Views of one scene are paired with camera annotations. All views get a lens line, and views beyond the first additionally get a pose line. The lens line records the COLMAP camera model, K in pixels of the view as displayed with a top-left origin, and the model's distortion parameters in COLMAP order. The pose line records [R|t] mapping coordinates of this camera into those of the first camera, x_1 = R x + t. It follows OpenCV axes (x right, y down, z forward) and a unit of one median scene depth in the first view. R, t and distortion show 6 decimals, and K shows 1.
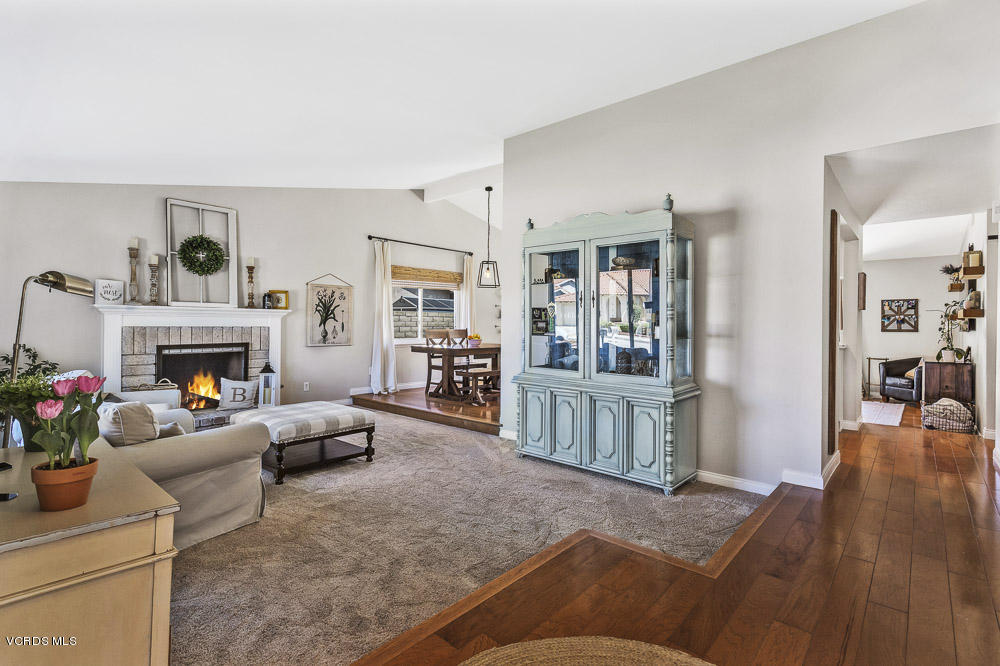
lens RADIAL K [[478.0, 0, 504.5], [0, 478.0, 323.2], [0, 0, 1]] dist [0.010423, 0.001245]
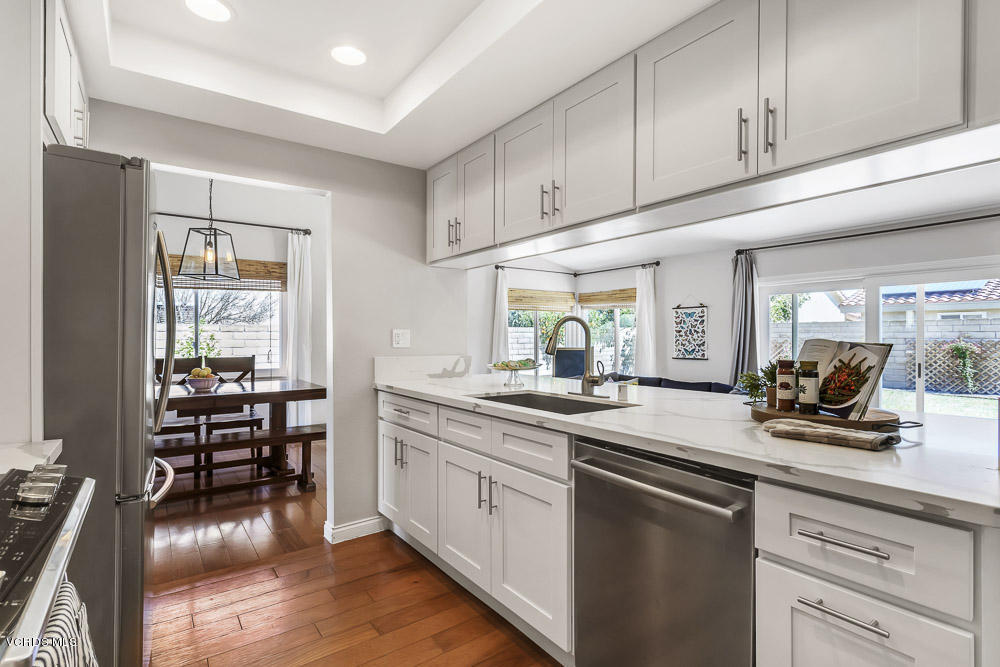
lens RADIAL K [[484.0, 0, 507.5], [0, 484.0, 333.1], [0, 0, 1]] dist [-0.005388, 0.004082]
pose [[0.975306, -0.014396, -0.220387, 0.472150], [0.012691, 0.999878, -0.009149, -0.008759], [0.220491, 0.006126, 0.975370, 0.671003]]
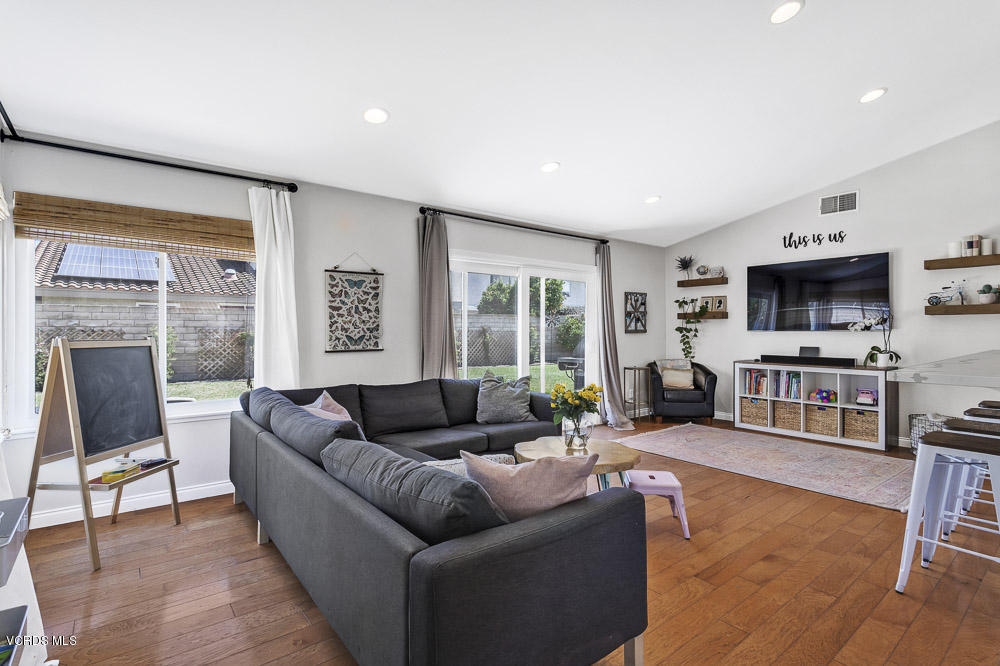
lens RADIAL K [[484.0, 0, 515.4], [0, 484.0, 327.2], [0, 0, 1]] dist [-0.005388, 0.004082]
pose [[0.174538, -0.006207, 0.984631, -0.021685], [-0.000236, 0.999980, 0.006345, 0.004747], [-0.984650, -0.001339, 0.174533, 1.452196]]
